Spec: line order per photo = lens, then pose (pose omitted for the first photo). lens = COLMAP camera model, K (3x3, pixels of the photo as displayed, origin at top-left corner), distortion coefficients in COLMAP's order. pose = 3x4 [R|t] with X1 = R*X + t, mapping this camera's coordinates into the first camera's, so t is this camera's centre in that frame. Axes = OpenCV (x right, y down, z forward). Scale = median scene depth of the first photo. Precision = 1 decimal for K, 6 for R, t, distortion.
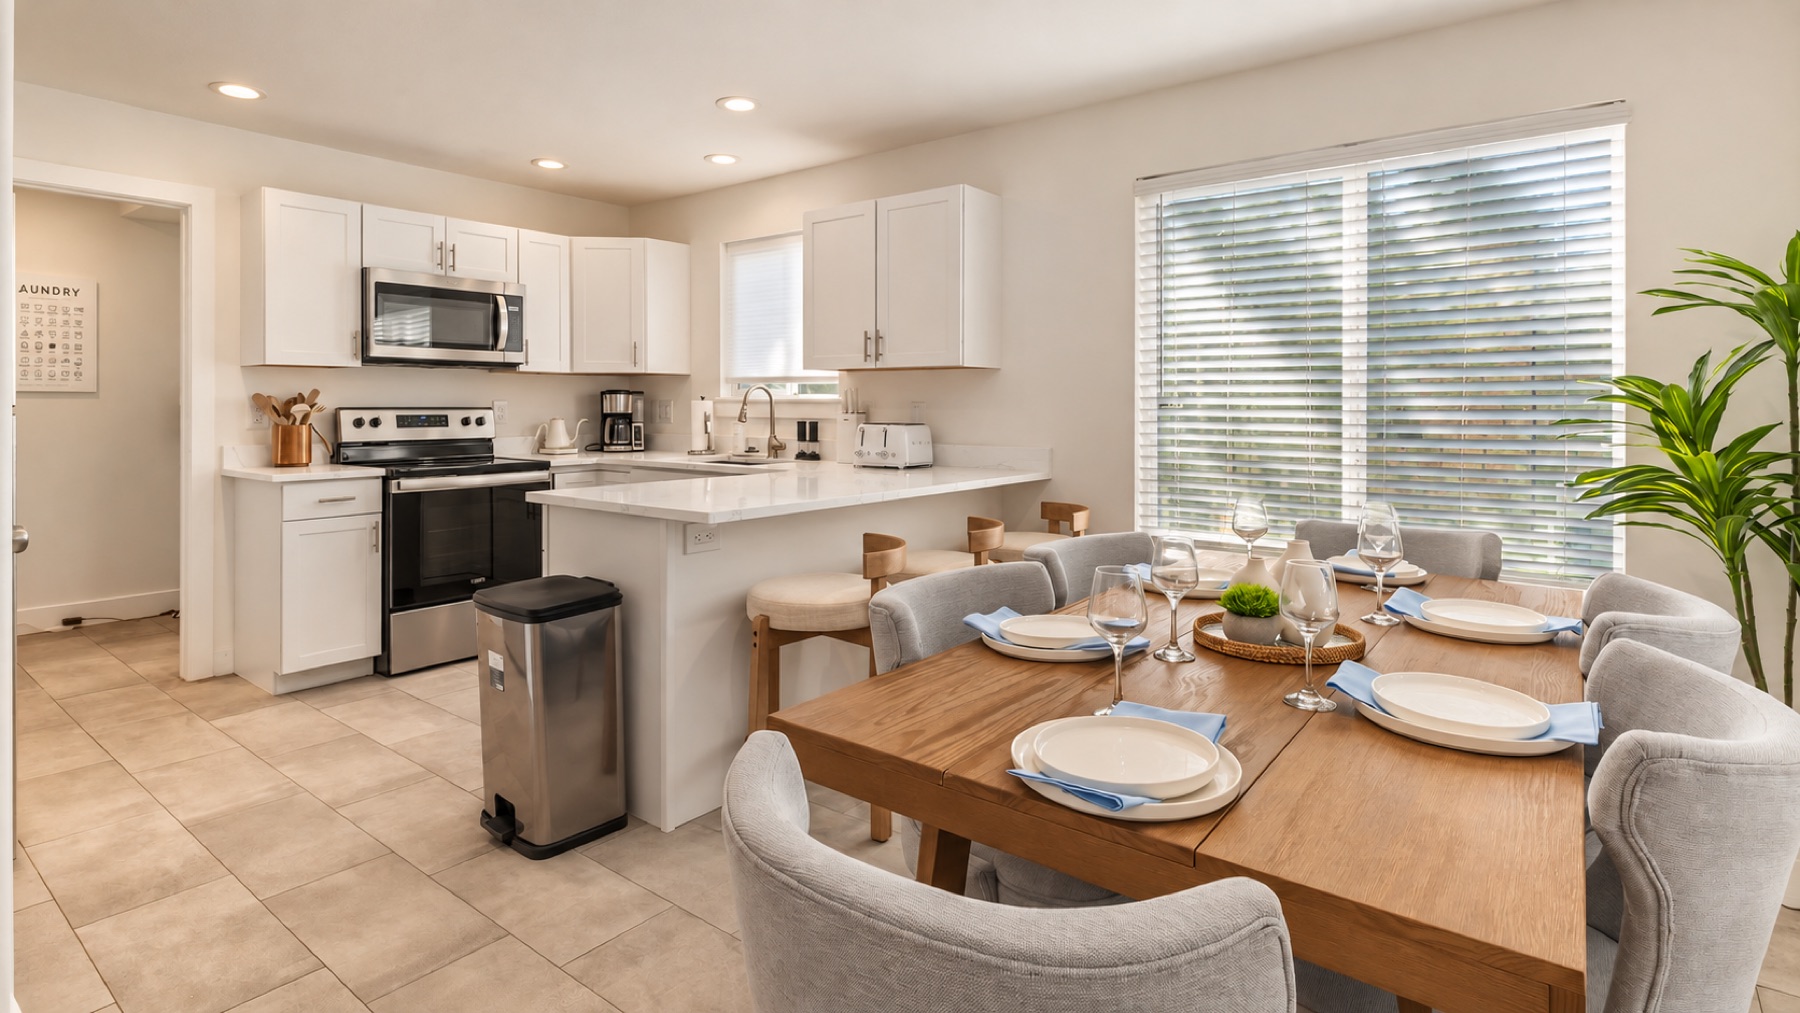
lens RADIAL K [[885.3, 0, 902.6], [0, 885.3, 400.2], [0, 0, 1]] dist [0.003437, 0.000640]
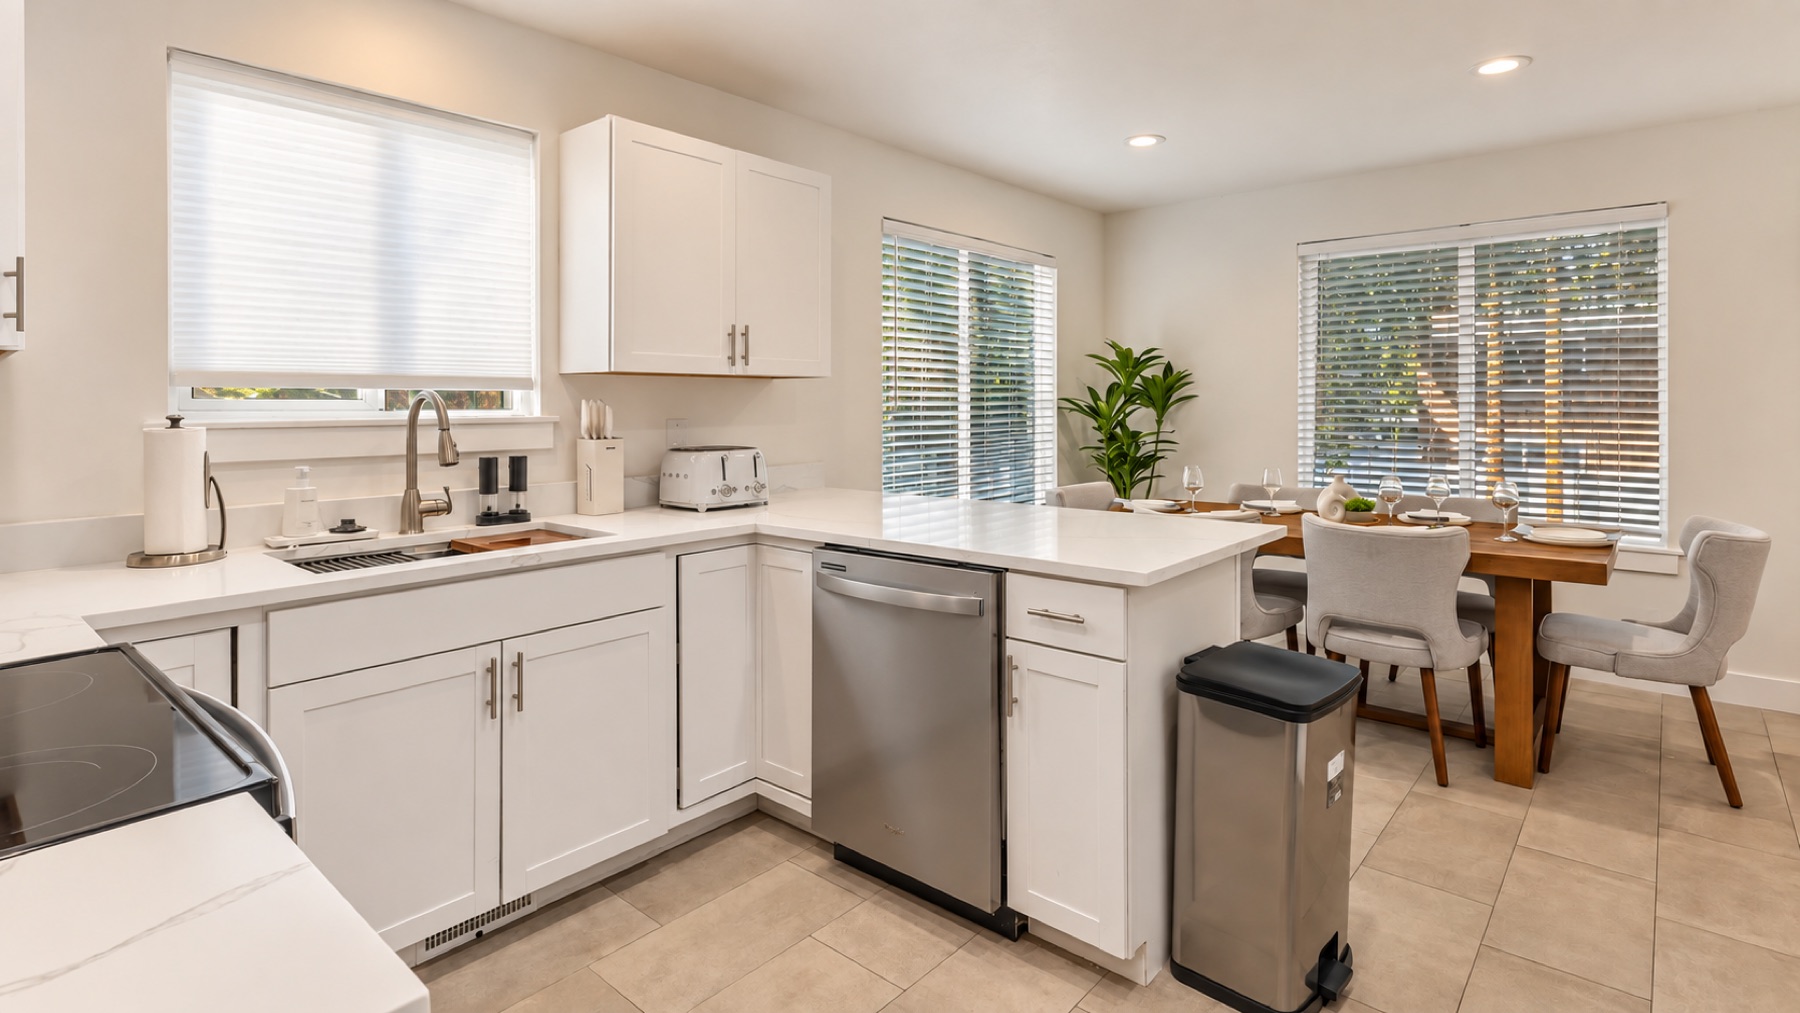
lens RADIAL K [[885.3, 0, 902.6], [0, 885.3, 400.2], [0, 0, 1]] dist [0.003437, 0.000640]
pose [[0.059962, -0.001239, 0.998200, -0.662856], [0.000996, 0.999999, 0.001182, -0.013065], [-0.998200, 0.000924, 0.059963, 0.705182]]
